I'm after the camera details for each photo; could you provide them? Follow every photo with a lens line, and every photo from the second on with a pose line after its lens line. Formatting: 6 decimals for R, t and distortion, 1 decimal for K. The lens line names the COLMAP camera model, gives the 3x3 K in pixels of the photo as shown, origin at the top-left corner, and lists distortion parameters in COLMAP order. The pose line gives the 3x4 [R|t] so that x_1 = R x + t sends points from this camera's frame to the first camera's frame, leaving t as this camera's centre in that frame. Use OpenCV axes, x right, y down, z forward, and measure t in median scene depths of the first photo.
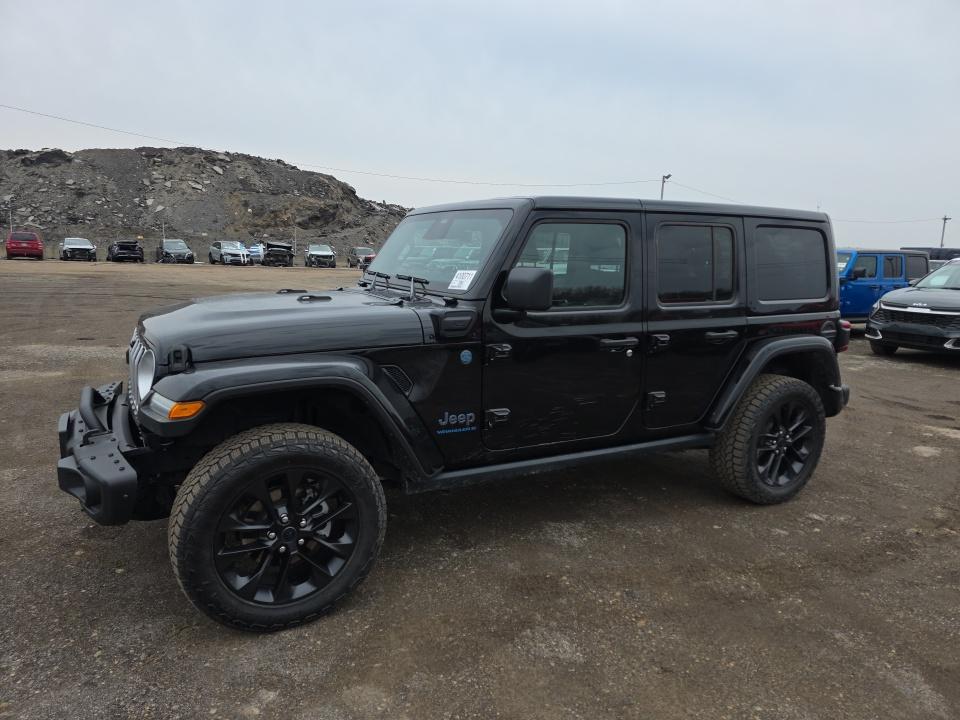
lens RADIAL K [[627.8, 0, 482.8], [0, 627.8, 362.2], [0, 0, 1]] dist [0.096242, -0.092034]
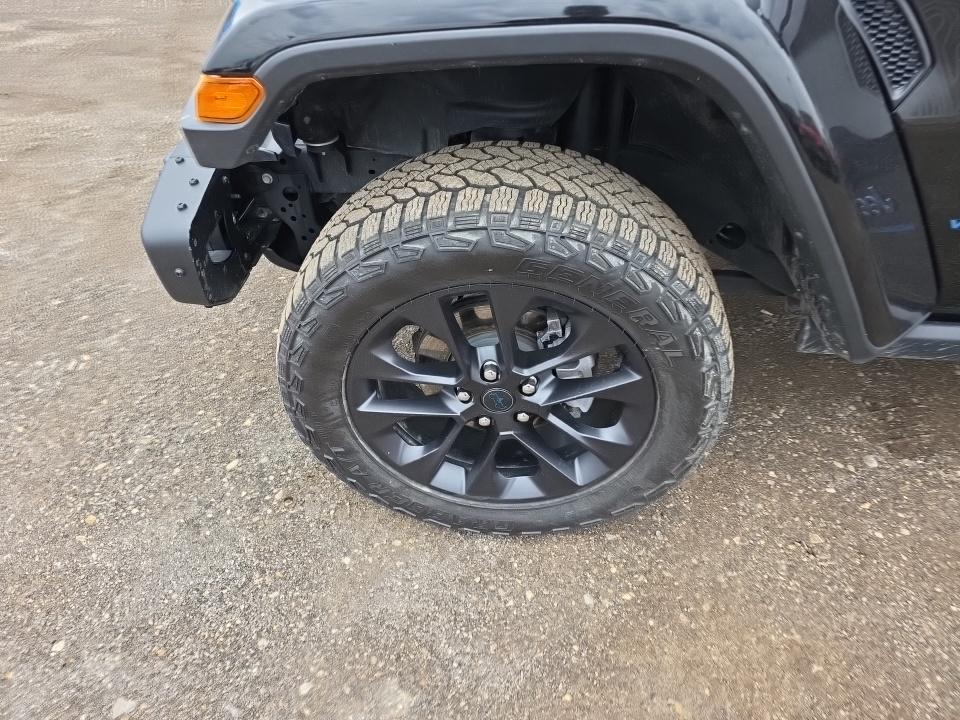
lens RADIAL K [[627.8, 0, 482.8], [0, 627.8, 362.2], [0, 0, 1]] dist [0.096242, -0.092034]
pose [[0.818549, 0.340187, -0.462872, -0.075376], [-0.043319, 0.840046, 0.540783, -0.002102], [0.572801, -0.422606, 0.702356, 0.469713]]
